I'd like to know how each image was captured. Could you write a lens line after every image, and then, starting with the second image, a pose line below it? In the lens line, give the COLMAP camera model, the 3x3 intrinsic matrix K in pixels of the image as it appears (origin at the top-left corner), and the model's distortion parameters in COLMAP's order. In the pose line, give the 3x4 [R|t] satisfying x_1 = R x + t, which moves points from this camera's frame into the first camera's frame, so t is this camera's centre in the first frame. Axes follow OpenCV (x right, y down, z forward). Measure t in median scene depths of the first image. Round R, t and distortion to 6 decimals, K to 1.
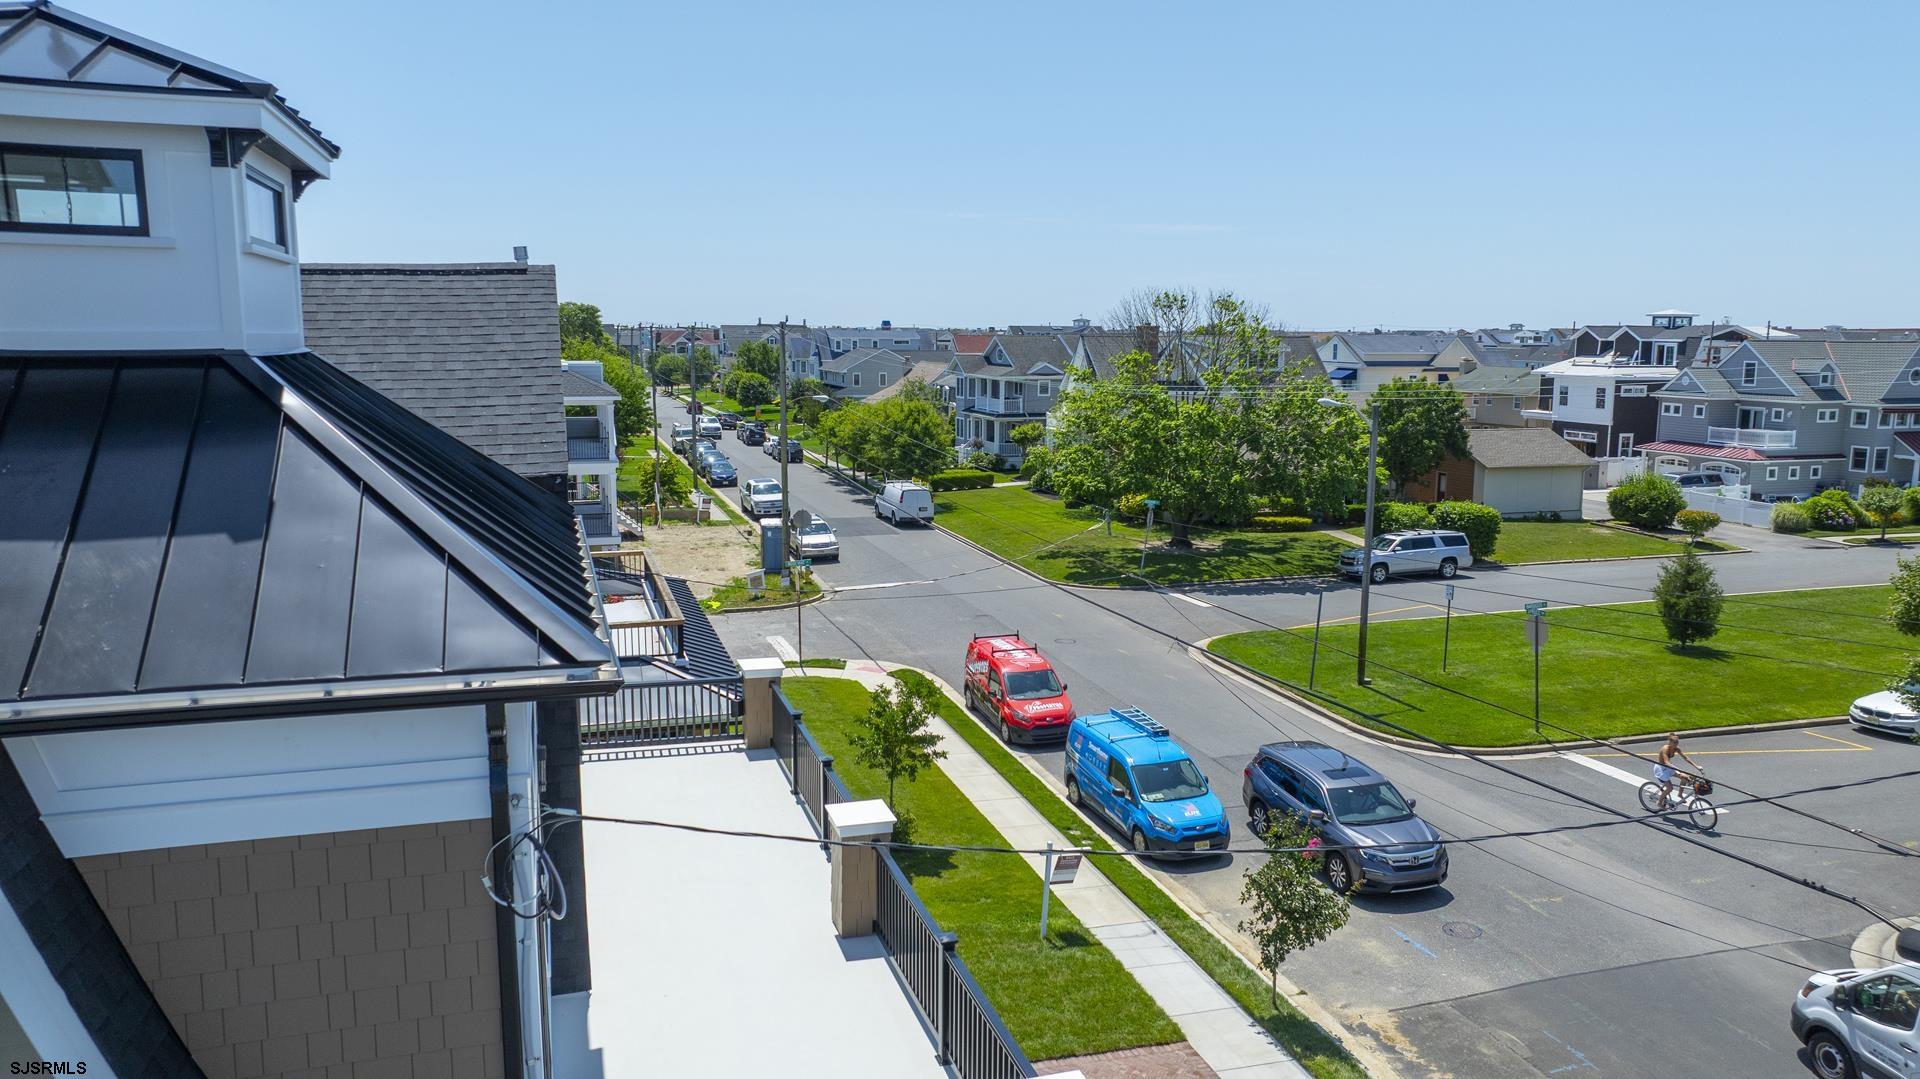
lens RADIAL K [[1346.4, 0, 960.0], [0, 1346.4, 539.5], [0, 0, 1]] dist [-0.021357, 0.005537]
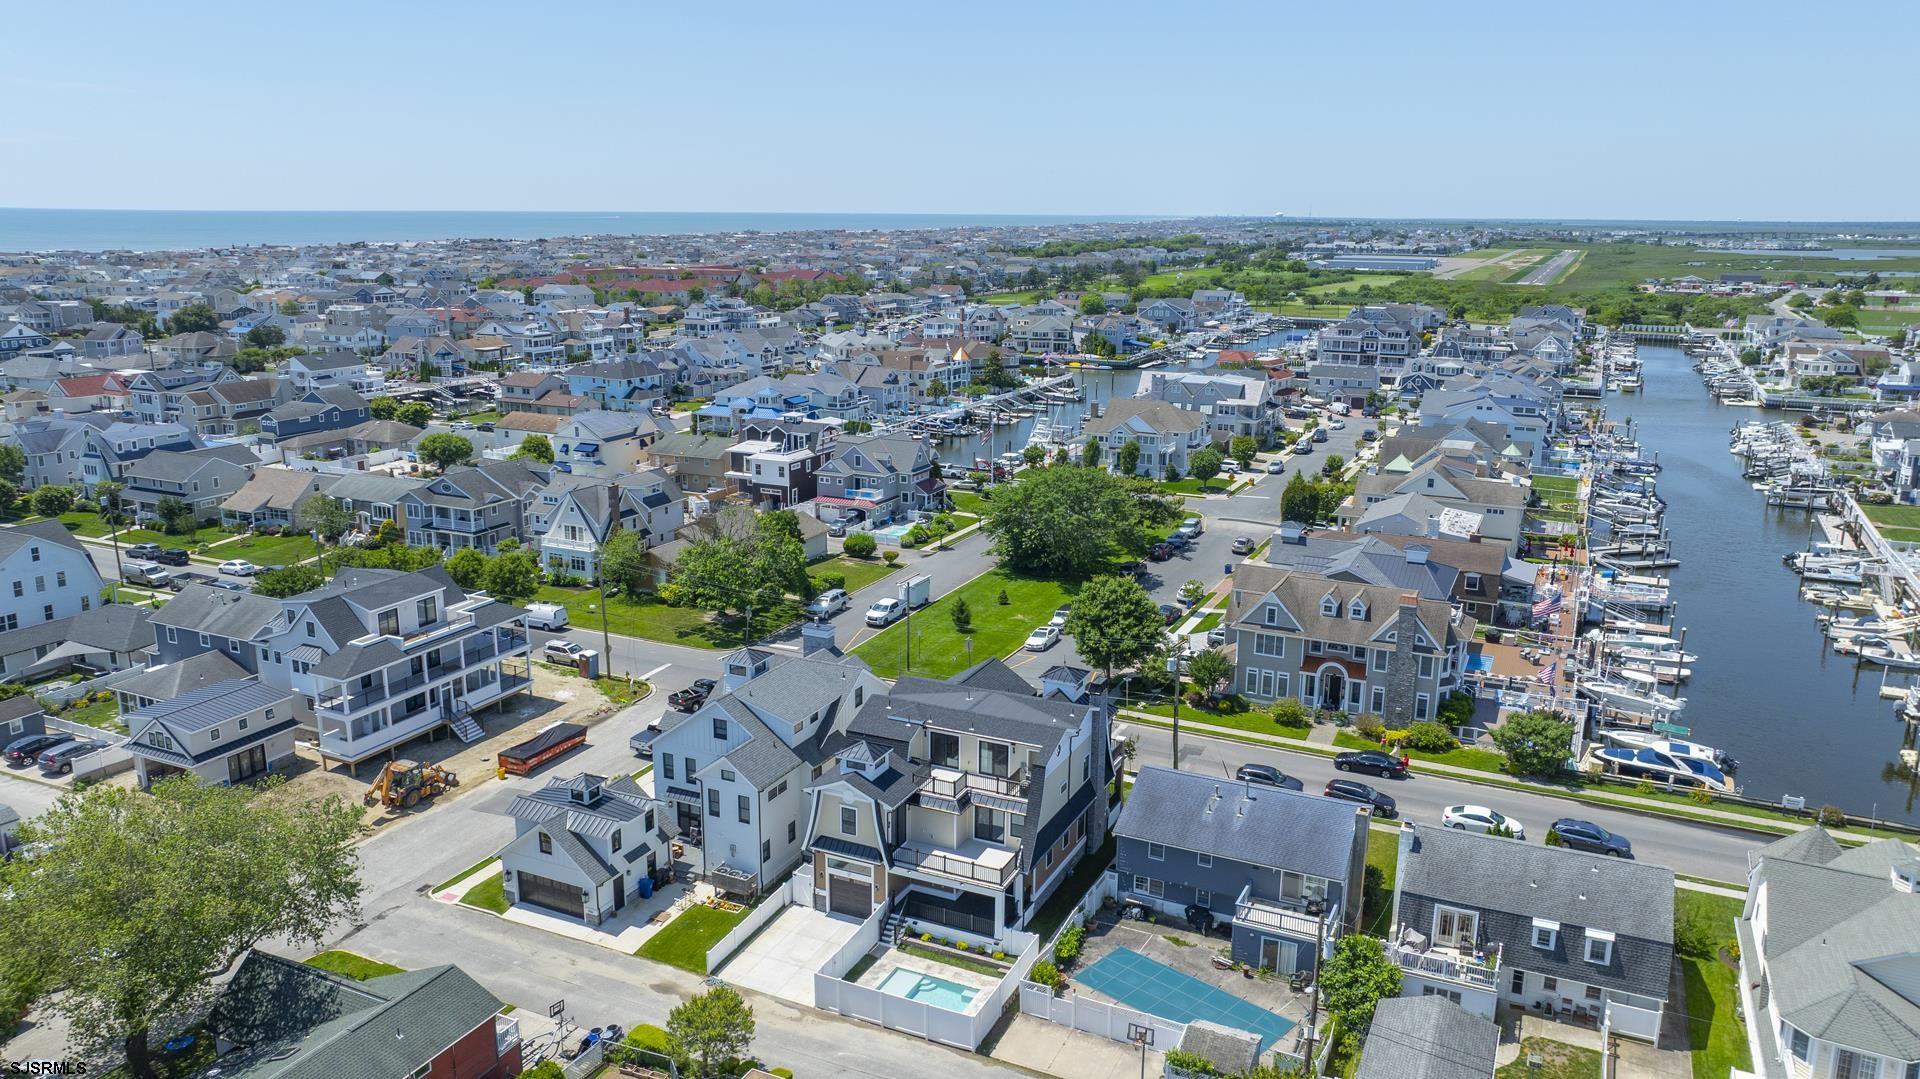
lens RADIAL K [[1346.4, 0, 960.0], [0, 1346.4, 539.5], [0, 0, 1]] dist [-0.021357, 0.005537]
pose [[0.676566, -0.170456, 0.716382, -0.727925], [0.106620, 0.985264, 0.133741, -0.239215], [-0.728623, -0.014104, 0.684770, -0.483220]]
